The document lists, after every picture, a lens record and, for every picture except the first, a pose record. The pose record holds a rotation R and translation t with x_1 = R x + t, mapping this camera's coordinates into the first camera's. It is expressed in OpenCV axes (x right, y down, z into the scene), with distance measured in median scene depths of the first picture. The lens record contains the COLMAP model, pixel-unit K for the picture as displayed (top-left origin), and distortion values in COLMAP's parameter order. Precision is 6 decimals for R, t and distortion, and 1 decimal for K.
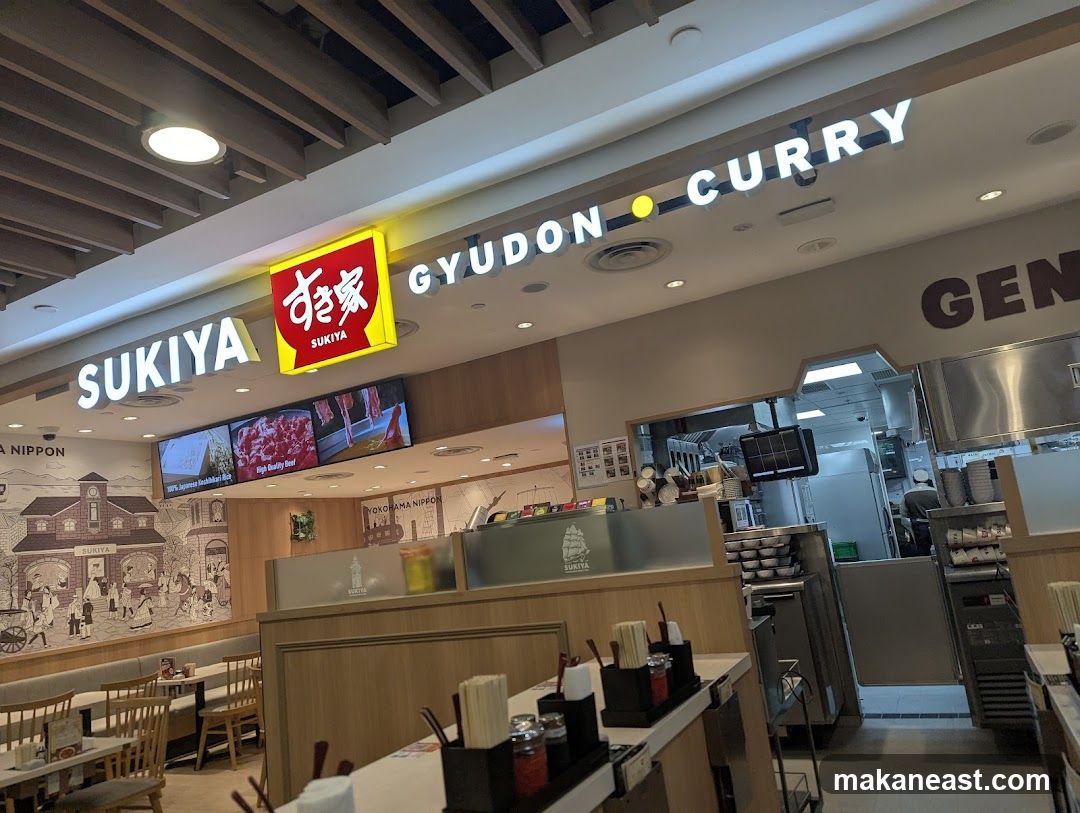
lens RADIAL K [[761.2, 0, 540.0], [0, 761.2, 406.5], [0, 0, 1]] dist [0.039701, 0.000147]
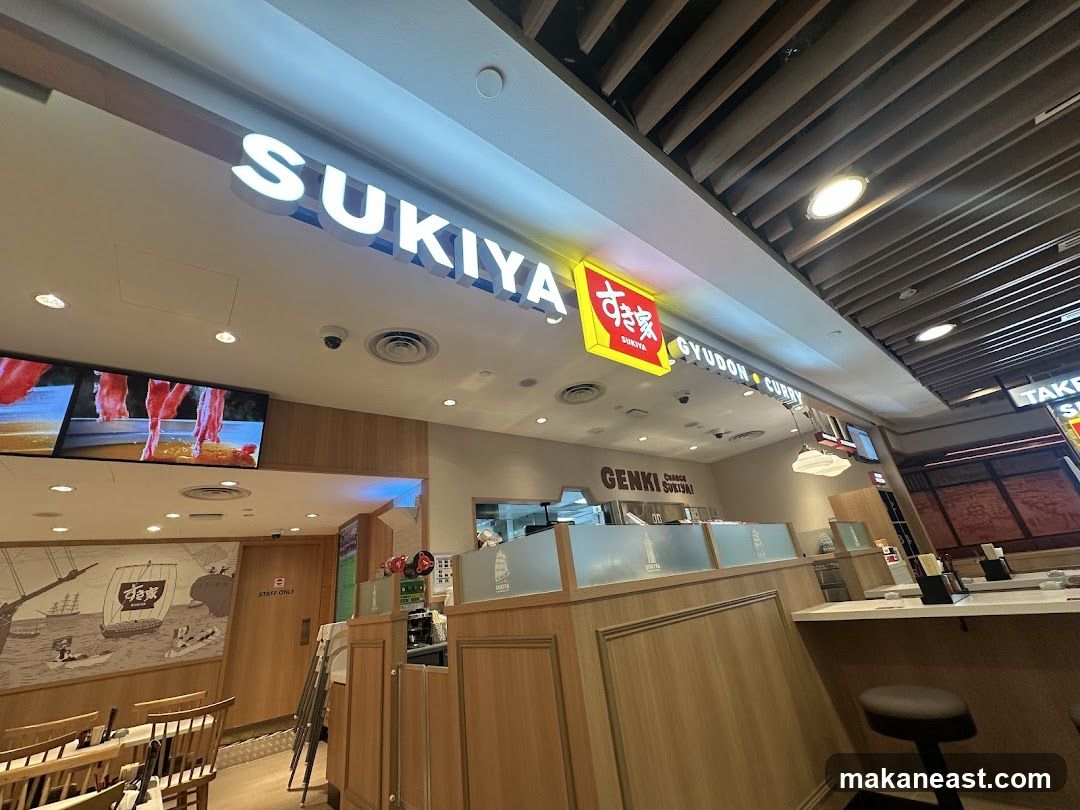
lens RADIAL K [[423.5, 0, 540.0], [0, 423.5, 405.0], [0, 0, 1]] dist [0.000138, 0.000010]
pose [[0.405861, 0.432750, 0.804987, -0.810603], [-0.092456, 0.895715, -0.434909, 0.294894], [-0.909246, 0.102087, 0.403546, 0.850653]]
